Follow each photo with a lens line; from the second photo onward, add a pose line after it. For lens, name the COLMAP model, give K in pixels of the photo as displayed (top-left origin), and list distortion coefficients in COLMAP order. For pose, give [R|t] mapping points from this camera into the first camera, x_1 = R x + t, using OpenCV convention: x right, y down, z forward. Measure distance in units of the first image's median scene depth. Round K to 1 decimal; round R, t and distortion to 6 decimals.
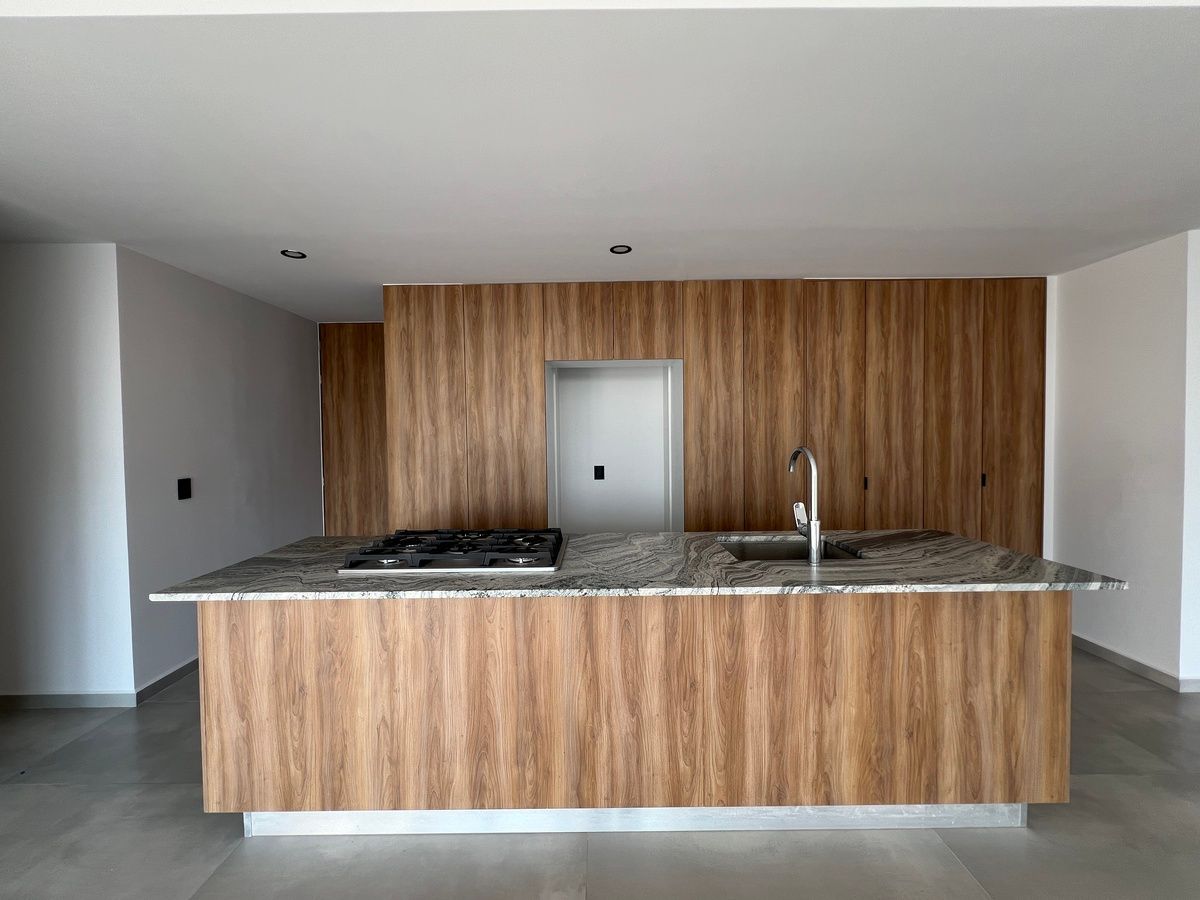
lens RADIAL K [[474.4, 0, 596.7], [0, 474.4, 445.3], [0, 0, 1]] dist [-0.007910, -0.000107]
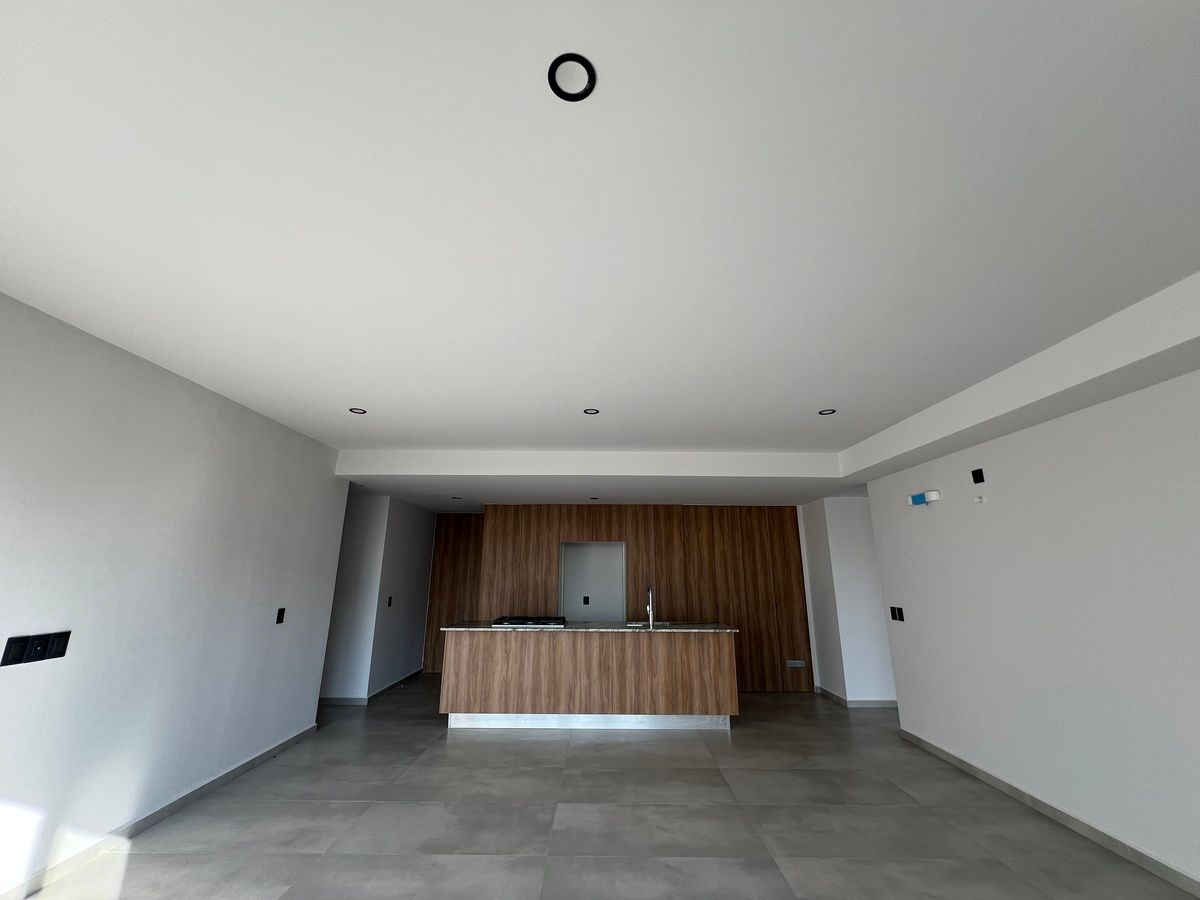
lens RADIAL K [[474.4, 0, 596.7], [0, 474.4, 445.3], [0, 0, 1]] dist [-0.007910, -0.000107]
pose [[0.999834, 0.015538, -0.009502, 0.068250], [-0.017602, 0.958390, -0.284918, 0.007343], [0.004680, 0.285038, 0.958505, -1.132709]]
